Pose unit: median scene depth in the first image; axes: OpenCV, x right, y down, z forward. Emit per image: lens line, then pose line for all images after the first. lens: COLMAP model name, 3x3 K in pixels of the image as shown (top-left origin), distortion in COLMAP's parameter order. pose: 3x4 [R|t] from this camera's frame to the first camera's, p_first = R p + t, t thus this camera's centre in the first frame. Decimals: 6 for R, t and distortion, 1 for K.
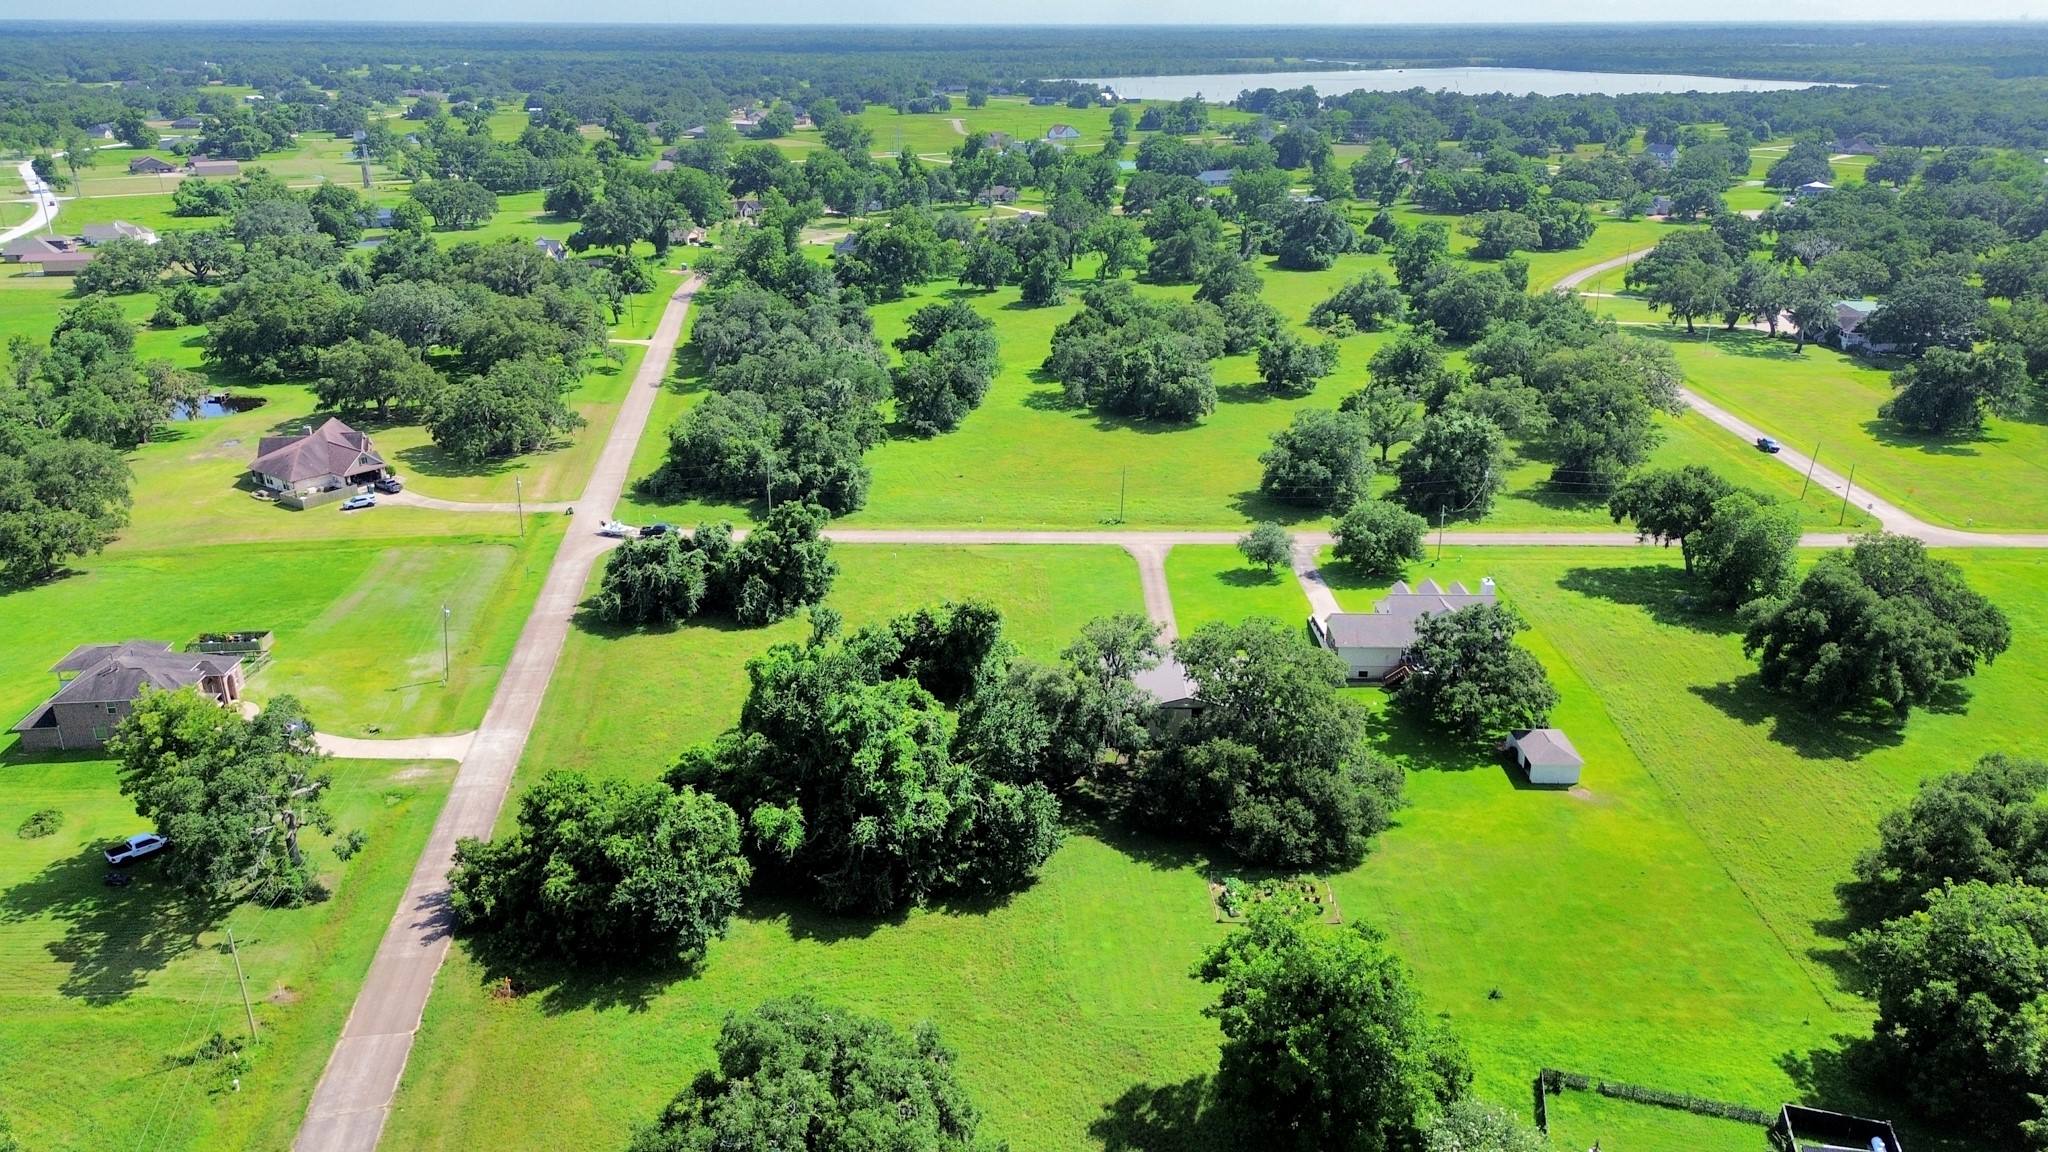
lens RADIAL K [[1454.1, 0, 1023.6], [0, 1454.1, 580.3], [0, 0, 1]] dist [0.077037, -0.074374]
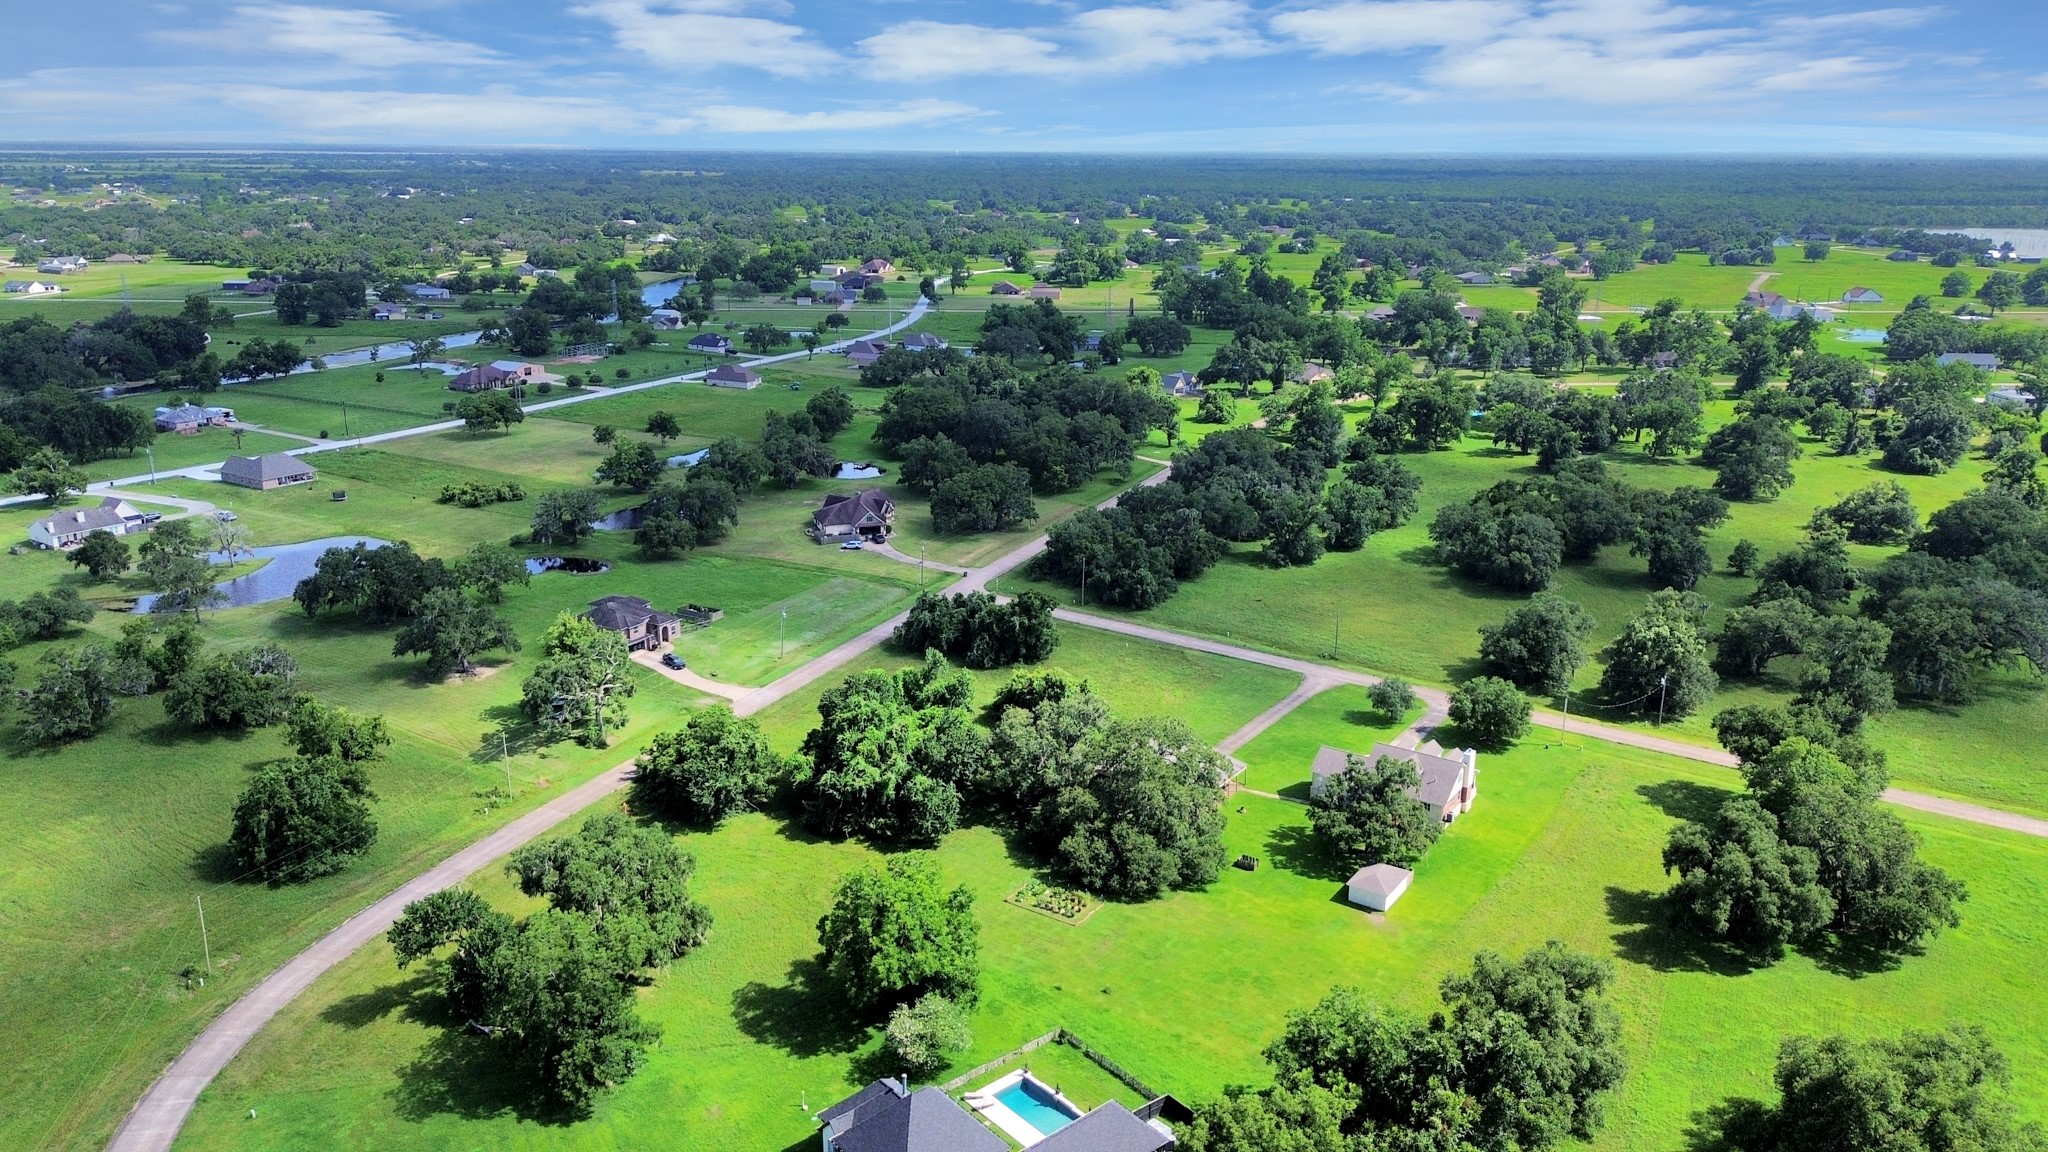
lens RADIAL K [[1454.1, 0, 1022.9], [0, 1454.1, 566.2], [0, 0, 1]] dist [0.077037, -0.074374]
pose [[0.827020, 0.160084, -0.538898, 0.462169], [-0.206403, 0.978116, -0.026199, -0.028754], [0.522911, 0.132897, 0.841963, -0.128370]]
